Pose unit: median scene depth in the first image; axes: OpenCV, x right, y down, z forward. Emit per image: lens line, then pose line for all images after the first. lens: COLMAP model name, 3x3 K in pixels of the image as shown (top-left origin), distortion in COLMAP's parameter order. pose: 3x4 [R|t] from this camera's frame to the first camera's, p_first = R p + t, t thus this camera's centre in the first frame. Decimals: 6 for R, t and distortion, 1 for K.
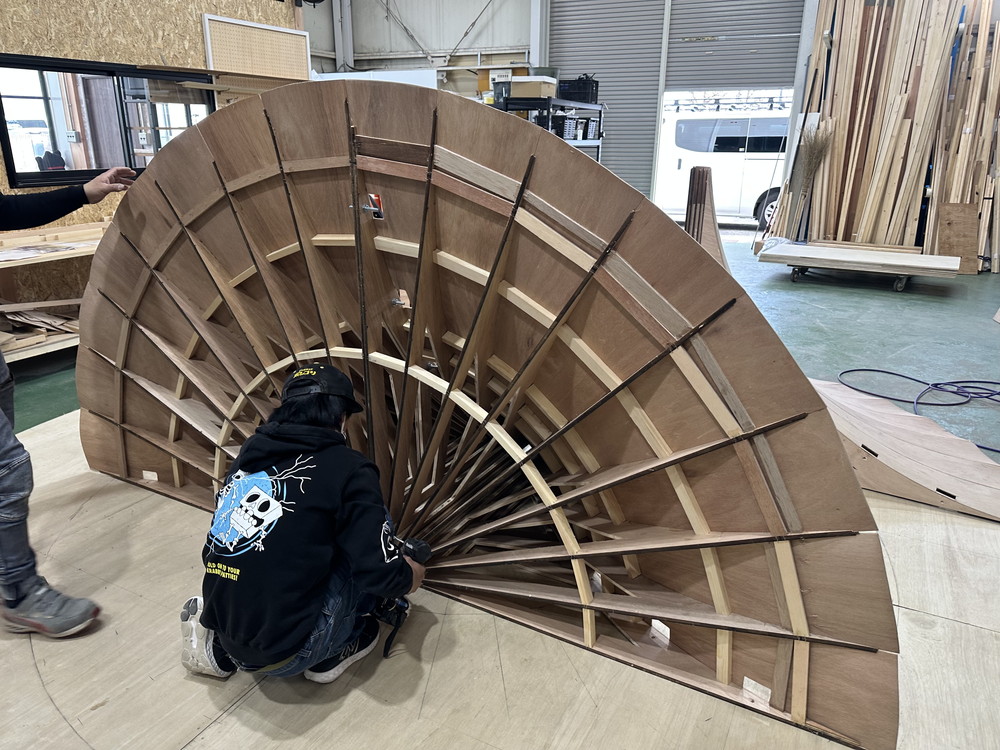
lens RADIAL K [[694.1, 0, 500.0], [0, 694.1, 375.0], [0, 0, 1]] dist [0.063997, -0.068122]
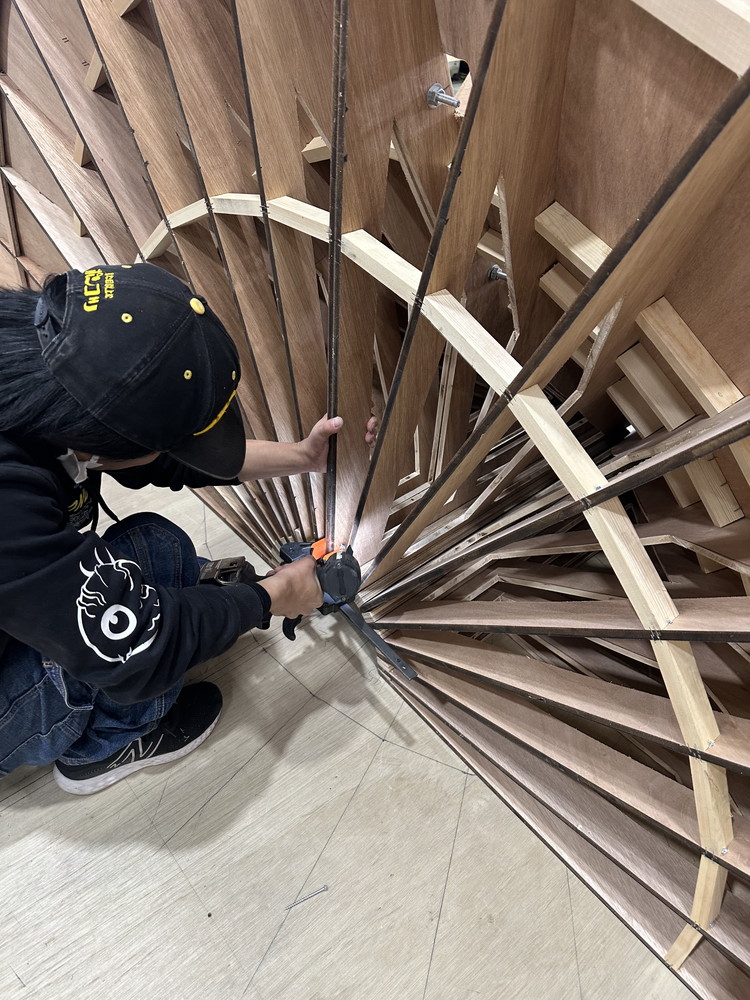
lens RADIAL K [[694.1, 0, 361.9], [0, 694.1, 503.2], [0, 0, 1]] dist [0.063997, -0.068122]
pose [[0.946275, 0.259297, -0.193206, -0.057376], [-0.170372, 0.907623, 0.383658, -0.042971], [0.274840, -0.330129, 0.903038, 0.562090]]
